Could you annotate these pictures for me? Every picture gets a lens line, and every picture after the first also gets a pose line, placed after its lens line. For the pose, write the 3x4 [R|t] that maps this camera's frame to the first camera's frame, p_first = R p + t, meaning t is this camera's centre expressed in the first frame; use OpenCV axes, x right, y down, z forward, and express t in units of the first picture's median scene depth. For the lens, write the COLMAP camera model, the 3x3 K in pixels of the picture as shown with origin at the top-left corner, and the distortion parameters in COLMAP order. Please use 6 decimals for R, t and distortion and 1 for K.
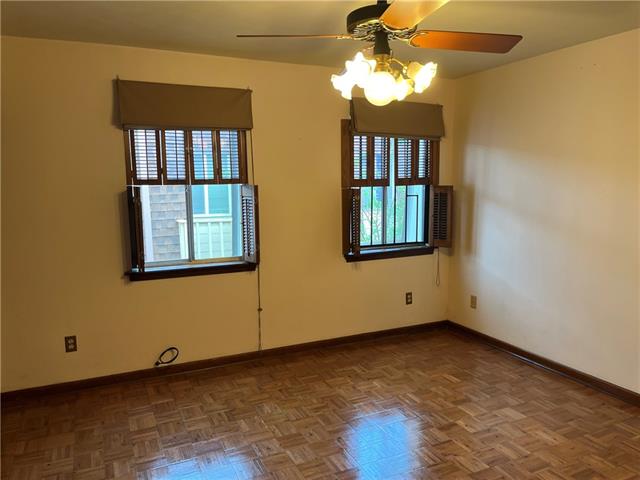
lens RADIAL K [[473.5, 0, 322.7], [0, 473.5, 239.0], [0, 0, 1]] dist [0.001591, -0.000076]
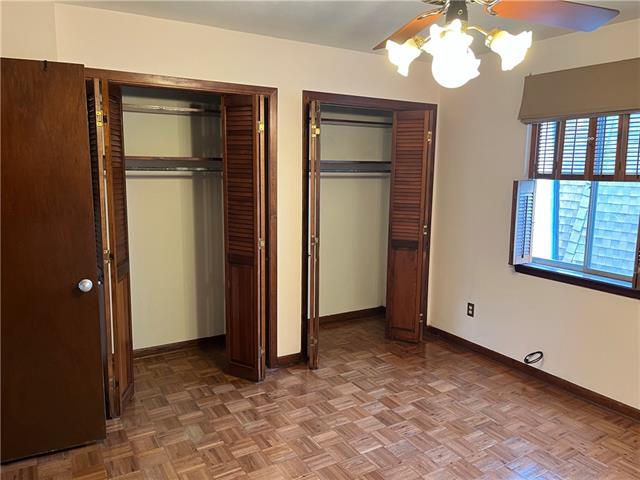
lens RADIAL K [[473.5, 0, 322.7], [0, 473.5, 239.0], [0, 0, 1]] dist [0.001591, -0.000076]
pose [[0.121052, 0.161115, -0.979484, 0.538439], [-0.140954, 0.979531, 0.143702, -0.068285], [0.982587, 0.120667, 0.141284, 0.428256]]
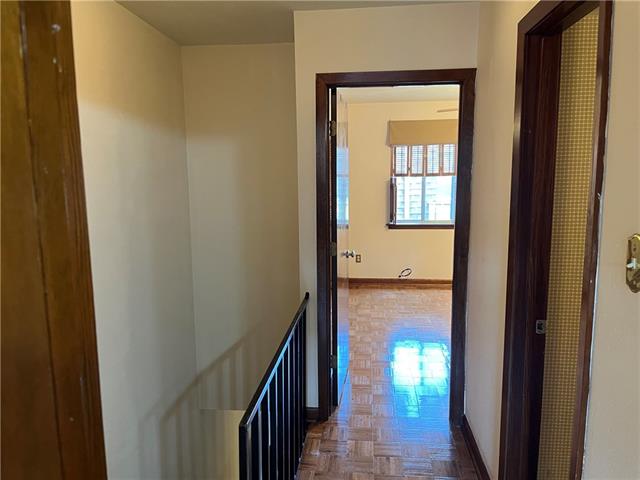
lens RADIAL K [[473.5, 0, 322.7], [0, 473.5, 239.0], [0, 0, 1]] dist [0.001591, -0.000076]
pose [[0.863681, 0.071210, -0.498983, 0.291014], [-0.061572, 0.997461, 0.035774, 0.077749], [0.500264, -0.000174, 0.865873, -0.716554]]
